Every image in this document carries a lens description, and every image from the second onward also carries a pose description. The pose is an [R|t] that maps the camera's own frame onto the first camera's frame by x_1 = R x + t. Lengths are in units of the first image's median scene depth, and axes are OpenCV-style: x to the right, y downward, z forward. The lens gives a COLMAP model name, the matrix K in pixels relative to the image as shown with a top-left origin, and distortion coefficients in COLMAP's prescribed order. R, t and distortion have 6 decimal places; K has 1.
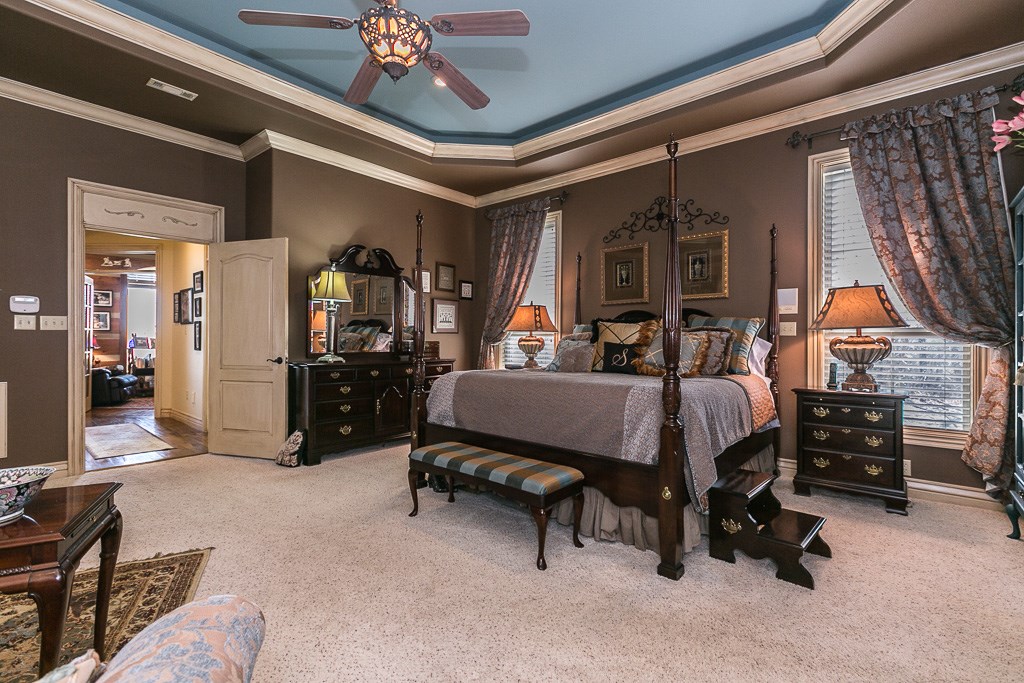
lens RADIAL K [[459.5, 0, 512.9], [0, 459.5, 337.5], [0, 0, 1]] dist [-0.011915, 0.001365]
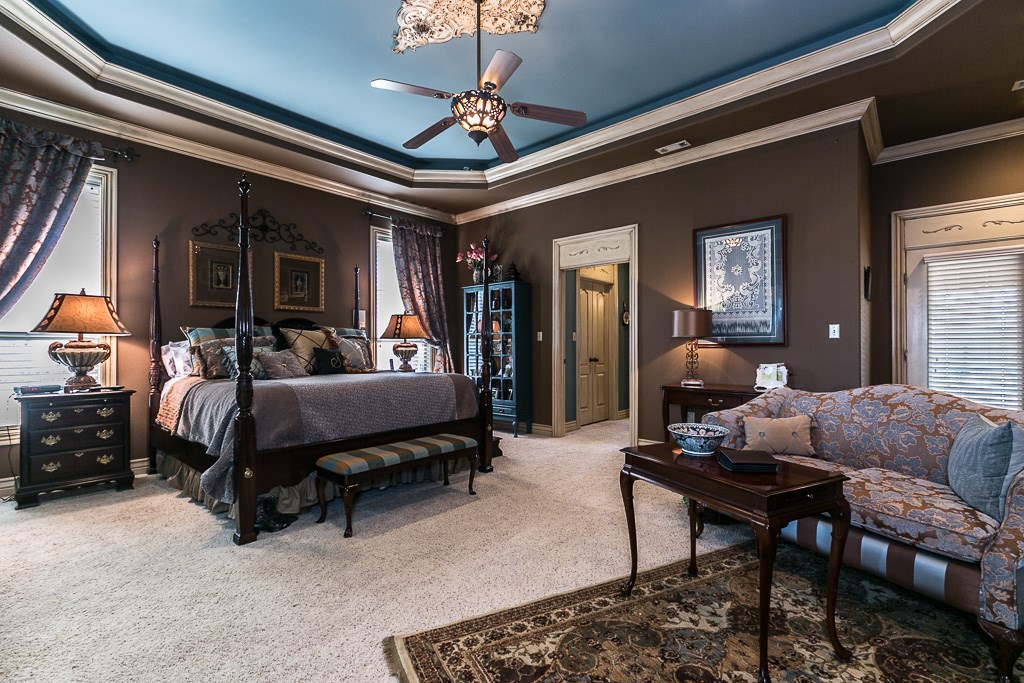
lens RADIAL K [[459.5, 0, 510.9], [0, 459.5, 348.6], [0, 0, 1]] dist [-0.011915, 0.001365]
pose [[0.005420, -0.010356, 0.999932, -0.940656], [-0.004510, 0.999936, 0.010380, -0.001406], [-0.999975, -0.004566, 0.005373, 0.550635]]
